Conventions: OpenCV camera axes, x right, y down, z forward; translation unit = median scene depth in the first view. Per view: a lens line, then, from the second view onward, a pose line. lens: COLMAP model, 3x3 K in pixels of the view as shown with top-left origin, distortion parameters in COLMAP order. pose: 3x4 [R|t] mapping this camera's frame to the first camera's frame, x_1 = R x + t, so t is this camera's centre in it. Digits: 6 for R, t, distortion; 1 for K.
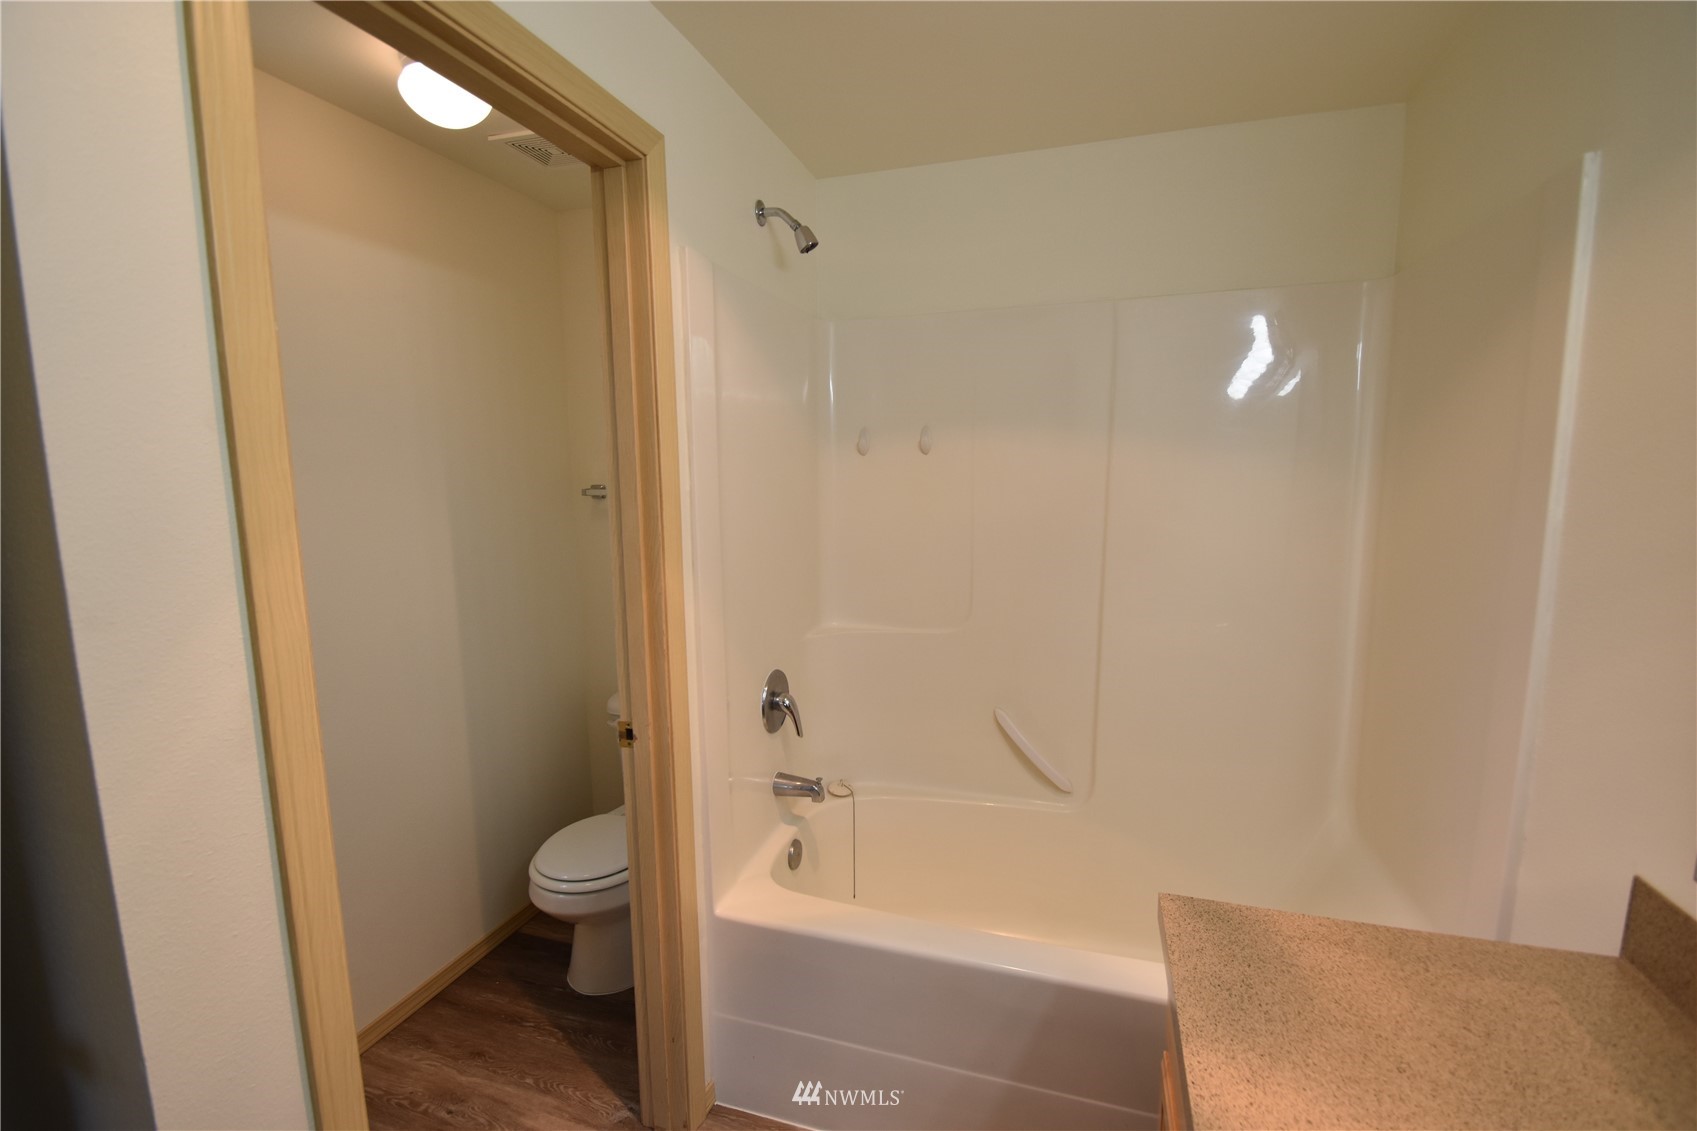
lens RADIAL K [[751.3, 0, 847.5], [0, 751.3, 579.8], [0, 0, 1]] dist [0.022738, -0.020122]
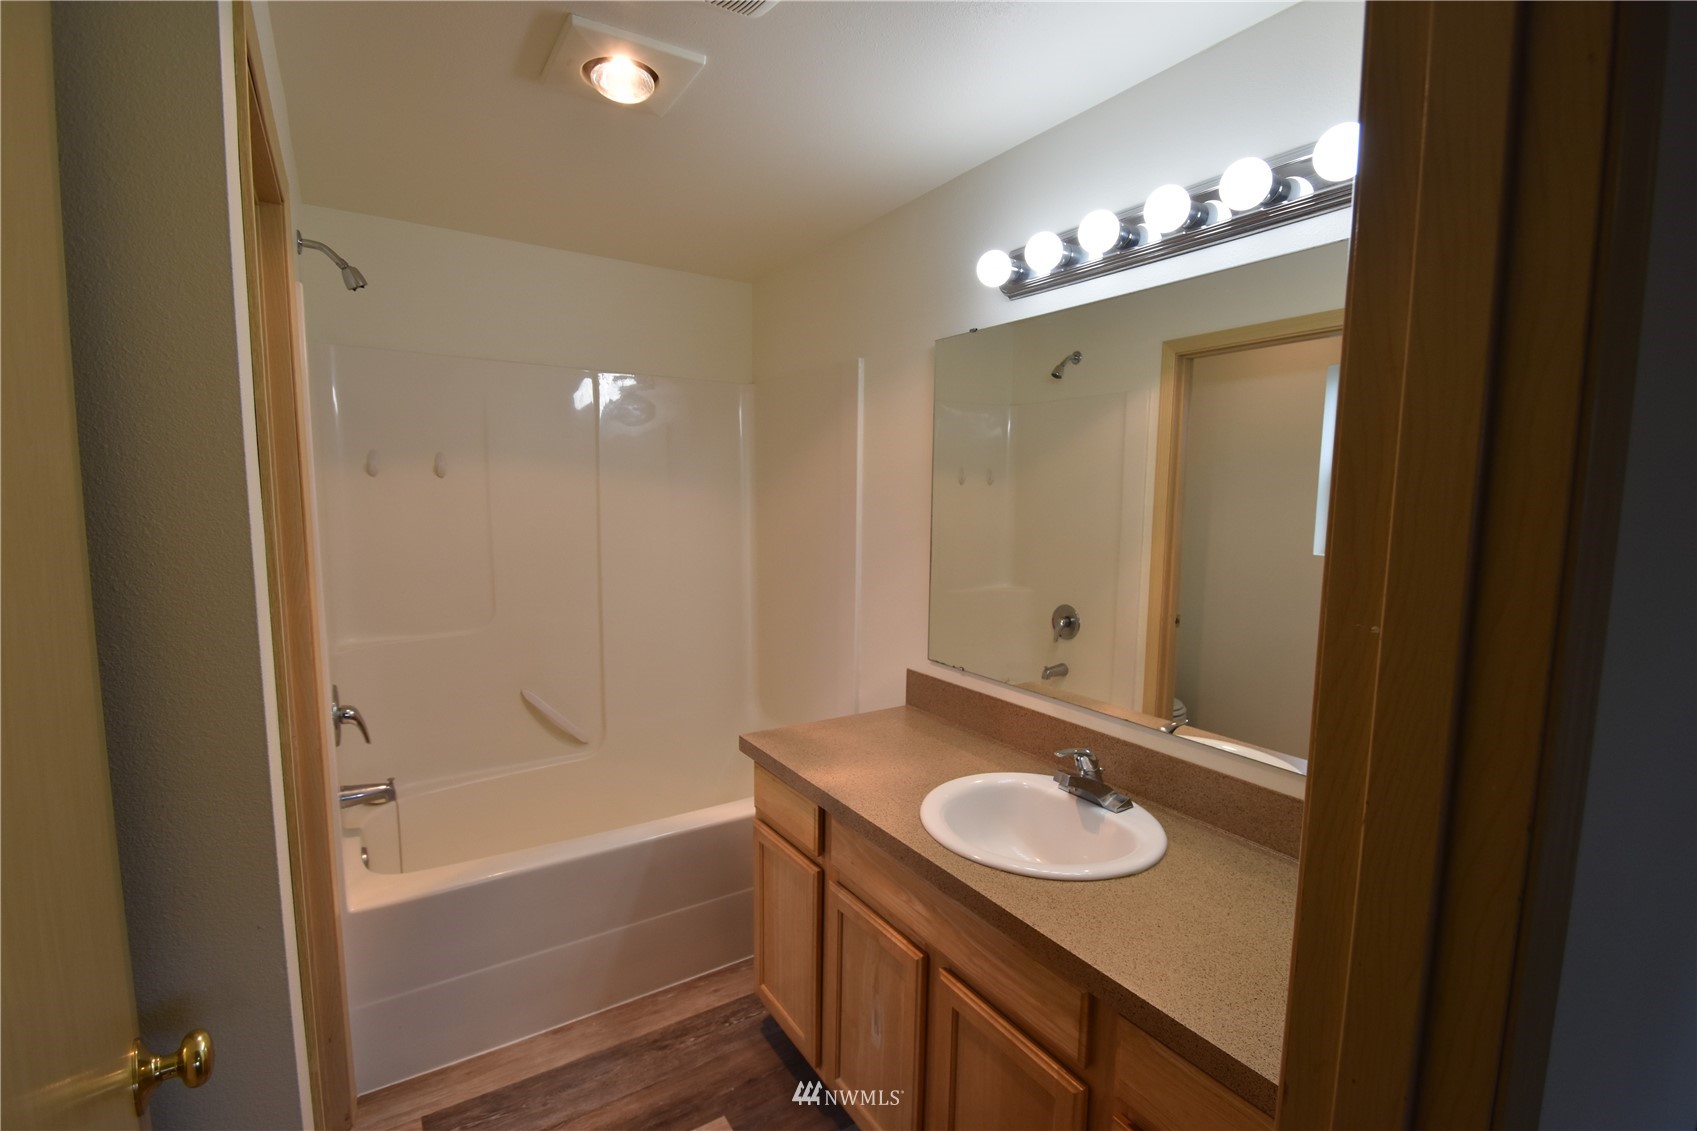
lens RADIAL K [[751.3, 0, 847.5], [0, 751.3, 579.8], [0, 0, 1]] dist [0.022738, -0.020122]
pose [[0.636769, -0.073725, 0.767522, -0.472480], [0.089084, 0.995787, 0.021743, 0.019916], [-0.765891, 0.054528, 0.640654, -0.218893]]
